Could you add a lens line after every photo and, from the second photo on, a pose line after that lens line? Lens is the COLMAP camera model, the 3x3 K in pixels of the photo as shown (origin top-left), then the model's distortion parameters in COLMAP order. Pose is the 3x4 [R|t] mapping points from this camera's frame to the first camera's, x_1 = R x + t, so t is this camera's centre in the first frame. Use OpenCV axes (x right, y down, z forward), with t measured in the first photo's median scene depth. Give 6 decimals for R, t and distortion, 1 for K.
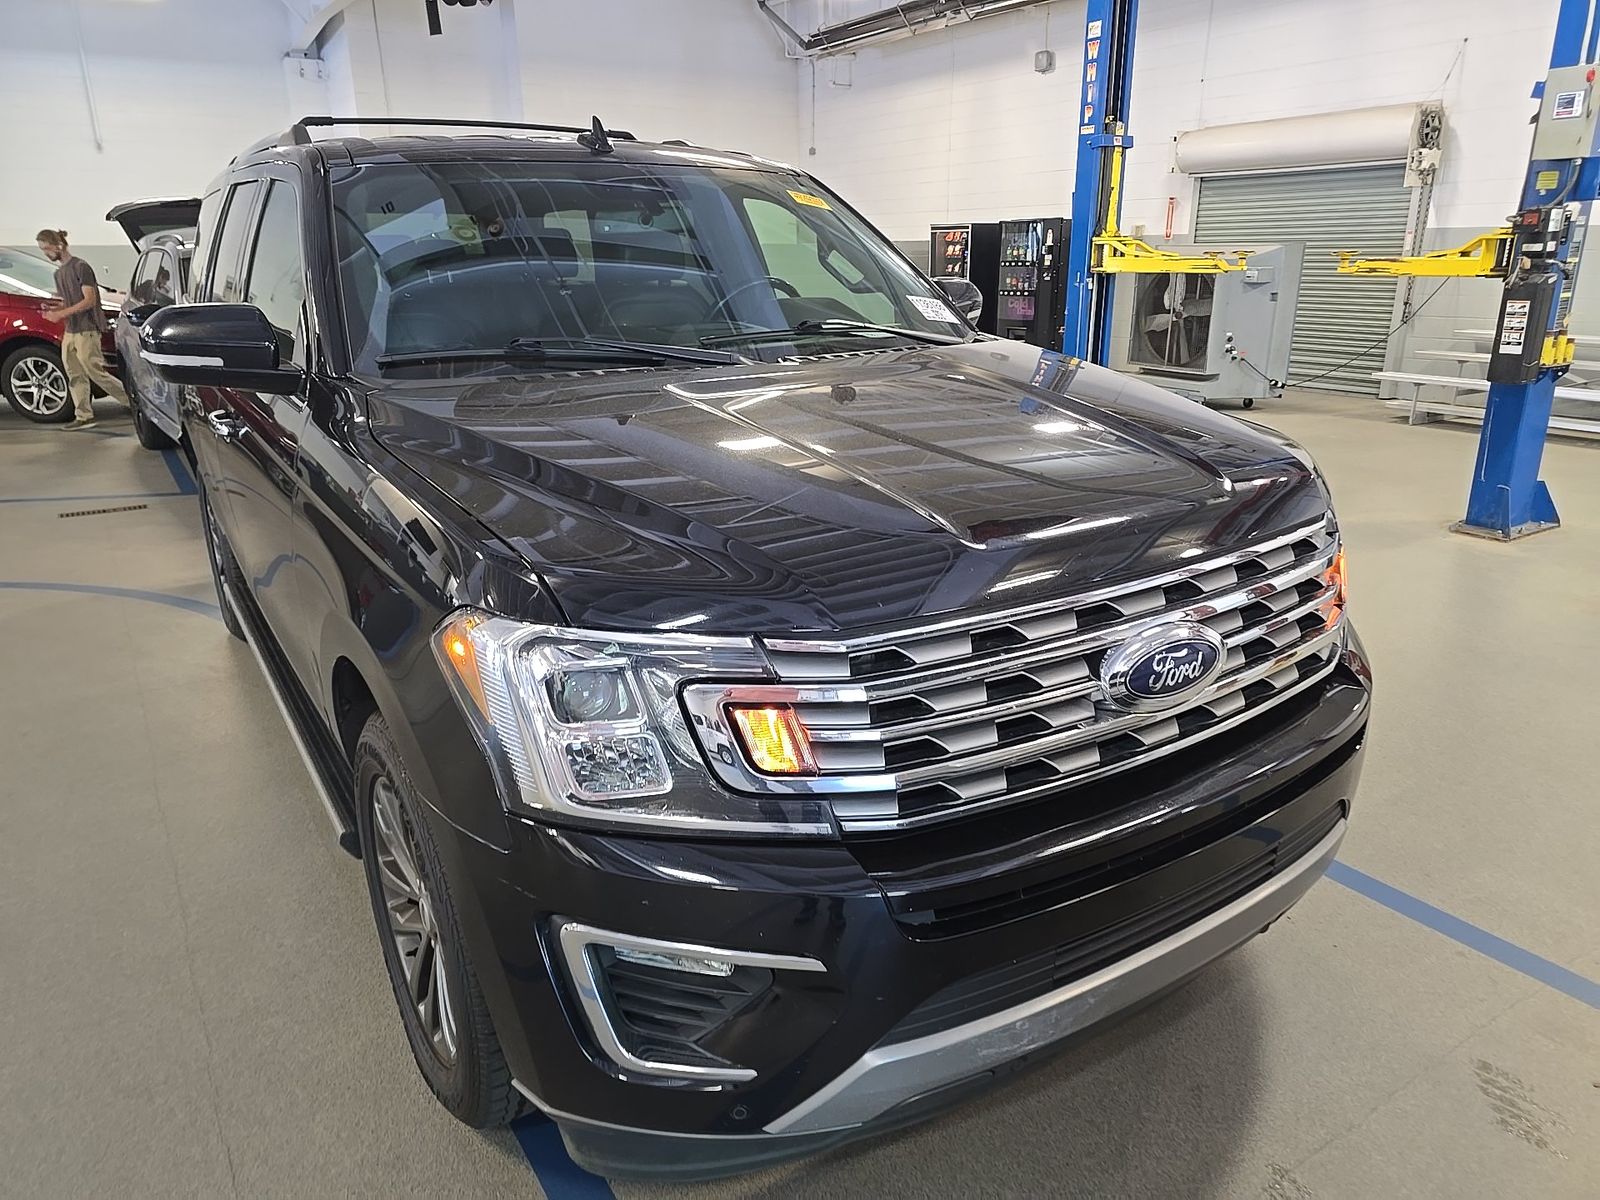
lens RADIAL K [[1074.3, 0, 762.5], [0, 1074.3, 603.6], [0, 0, 1]] dist [0.013639, -0.016980]
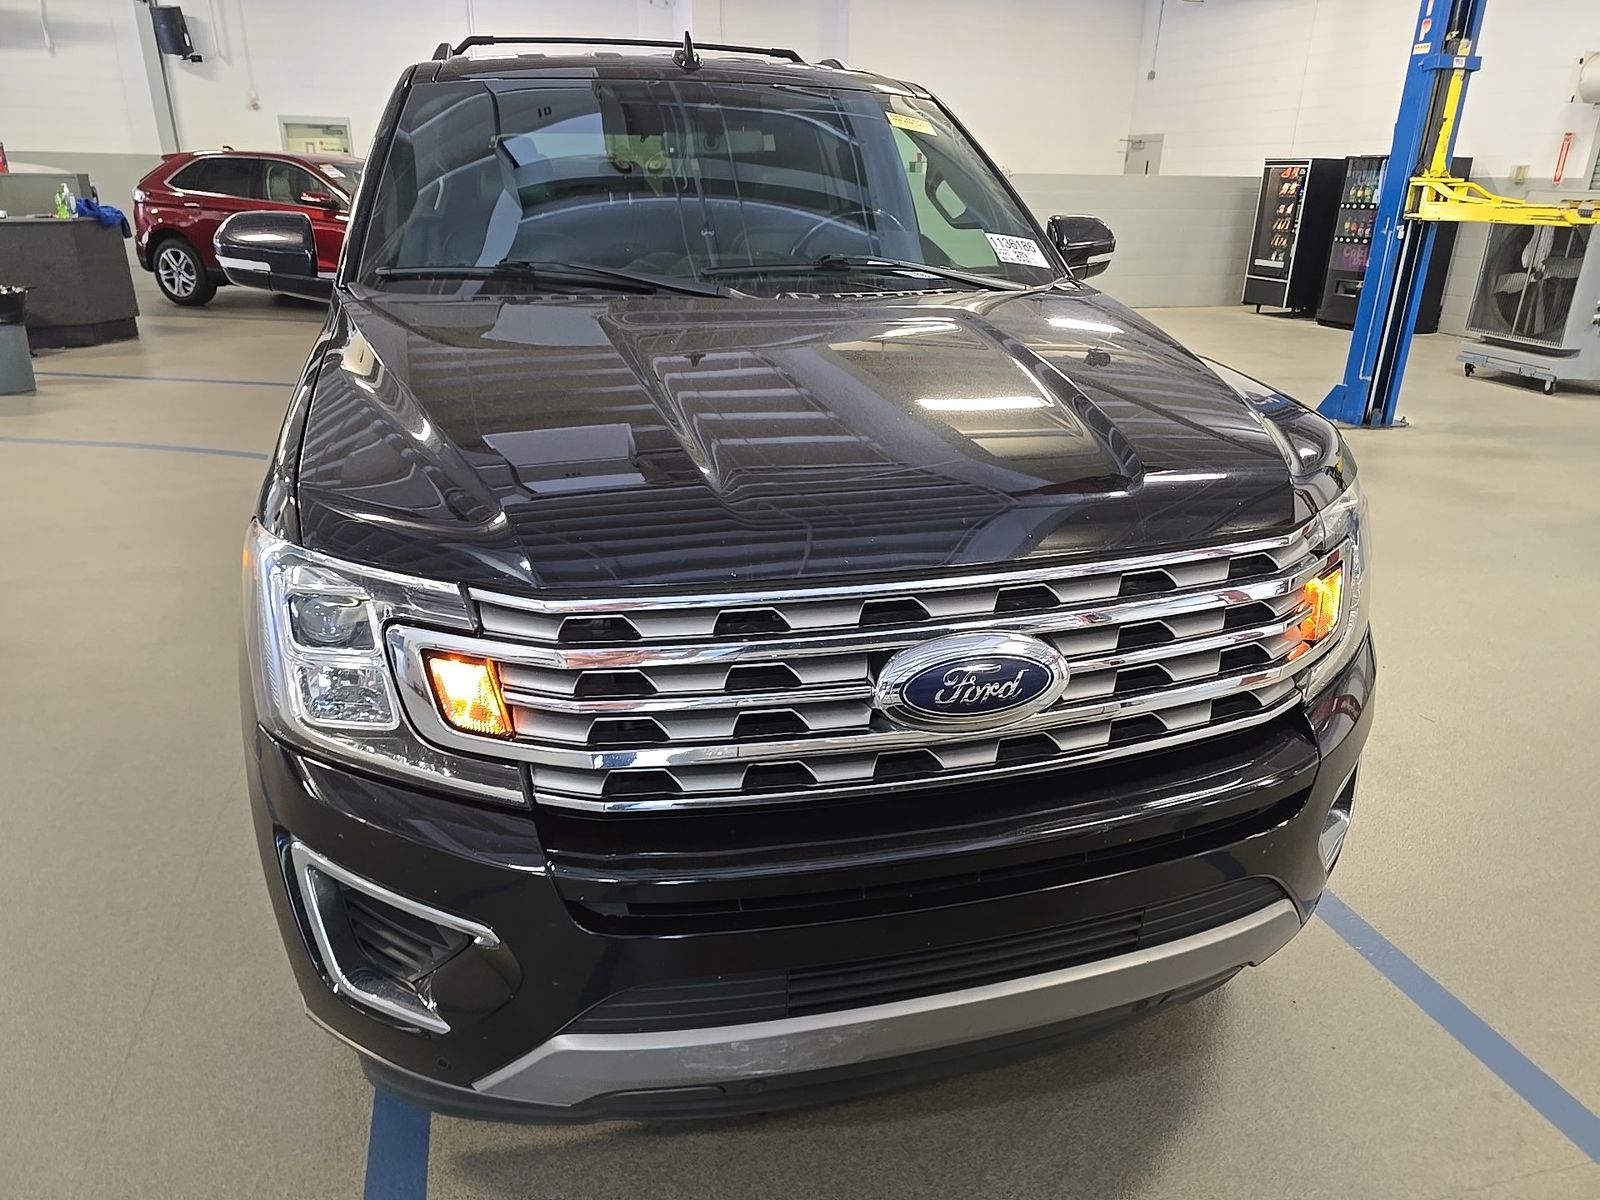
lens RADIAL K [[1074.3, 0, 796.5], [0, 1074.3, 597.6], [0, 0, 1]] dist [0.013639, -0.016980]
pose [[0.955470, 0.131814, -0.264010, 0.219448], [-0.117549, 0.990654, 0.069193, -0.024079], [0.270663, -0.035078, 0.962035, 0.070017]]
